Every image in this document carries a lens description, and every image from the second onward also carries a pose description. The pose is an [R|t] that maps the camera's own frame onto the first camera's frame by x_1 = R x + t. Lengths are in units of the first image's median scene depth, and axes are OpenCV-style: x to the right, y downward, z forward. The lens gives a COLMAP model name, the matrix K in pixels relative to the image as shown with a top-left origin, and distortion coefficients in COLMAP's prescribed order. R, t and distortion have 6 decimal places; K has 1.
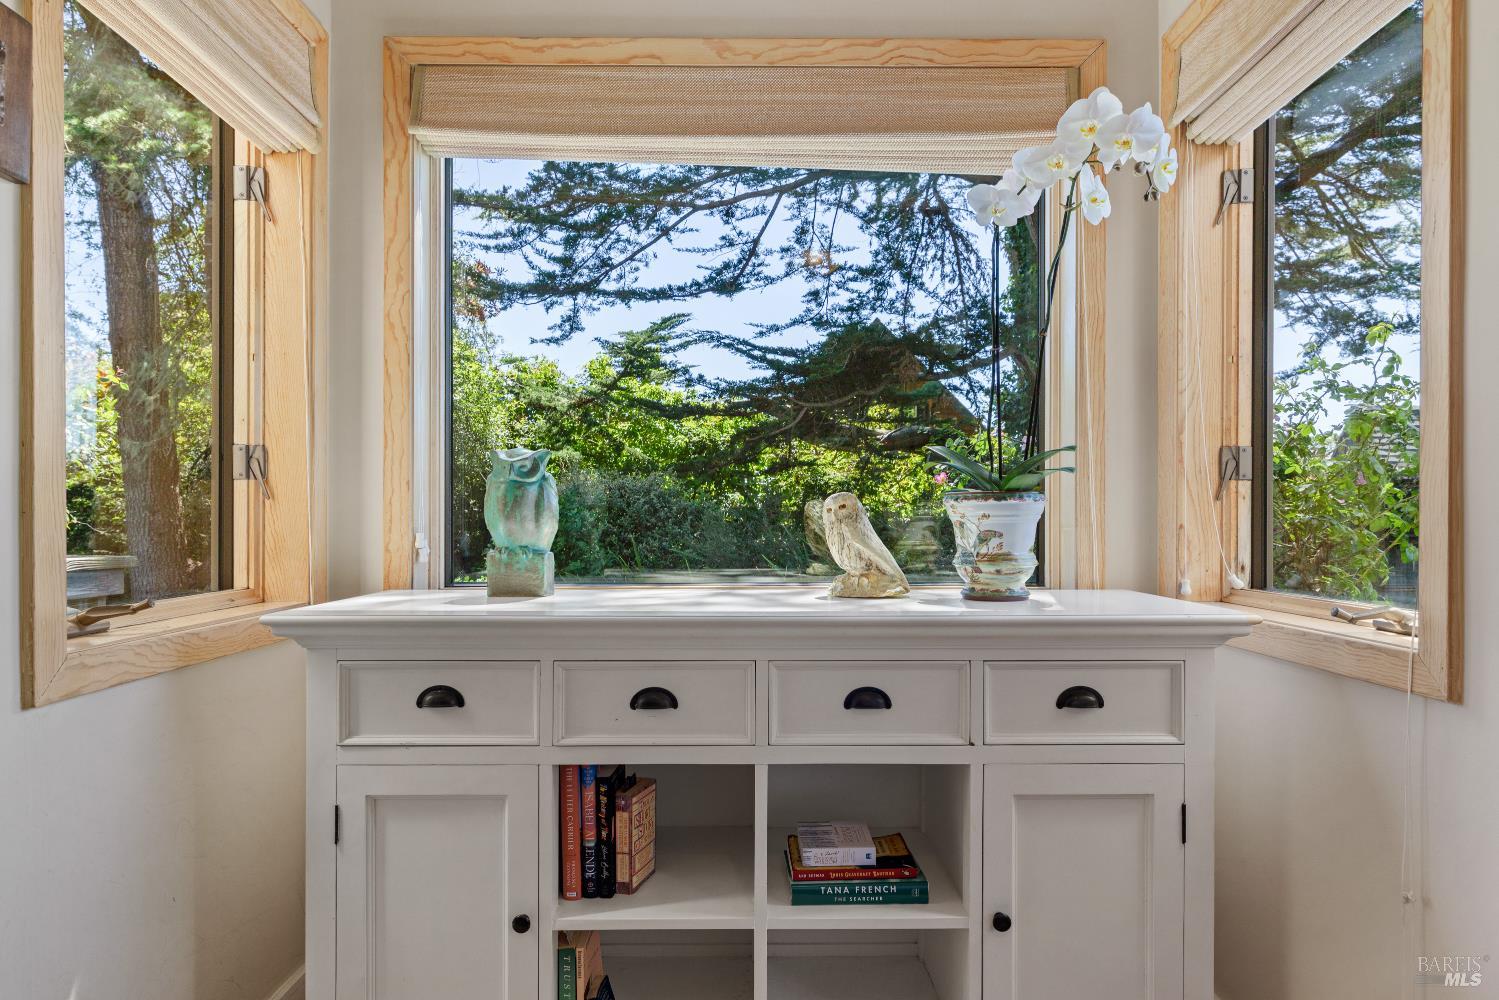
lens RADIAL K [[875.1, 0, 750.4], [0, 875.1, 526.1], [0, 0, 1]] dist [0.052583, 0.000244]
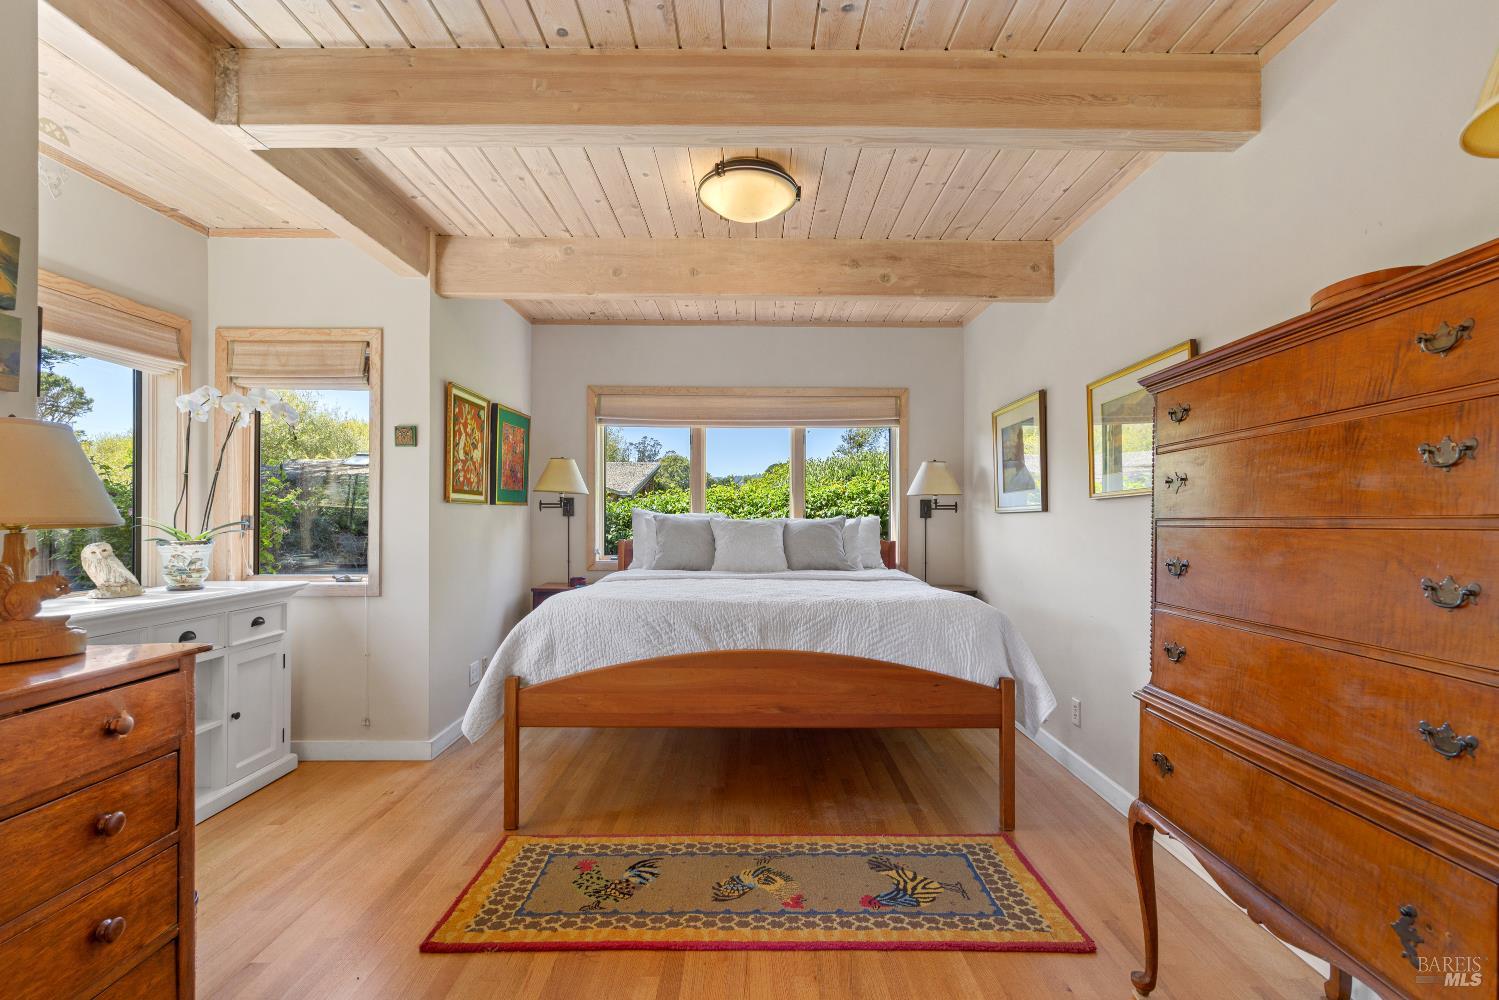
lens RADIAL K [[696.2, 0, 750.9], [0, 696.2, 509.8], [0, 0, 1]] dist [0.001037, 0.000761]
pose [[0.002156, 0.000871, 0.999997, -1.409257], [-0.007603, 0.999971, -0.000854, -0.120353], [-0.999969, -0.007601, 0.002163, -0.377938]]
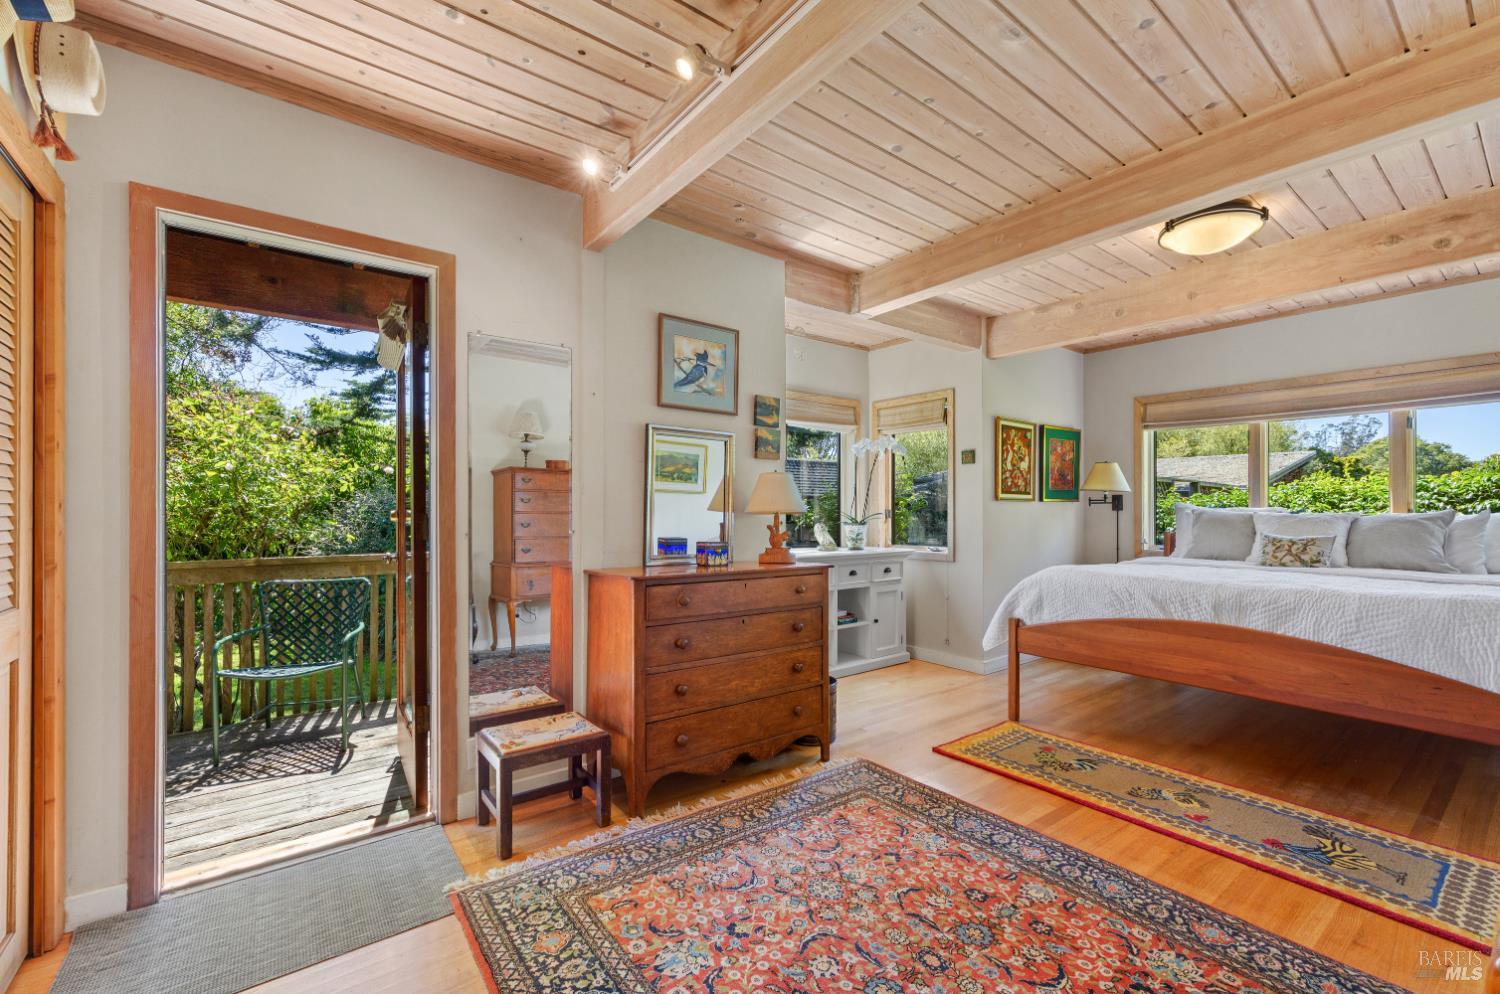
lens RADIAL K [[626.9, 0, 755.2], [0, 626.9, 504.3], [0, 0, 1]] dist [-0.000503, -0.000012]
pose [[0.793281, 0.000627, 0.608856, -1.790148], [-0.000482, 1.000000, -0.000402, -0.118818], [-0.608856, 0.000025, 0.793281, -0.957770]]
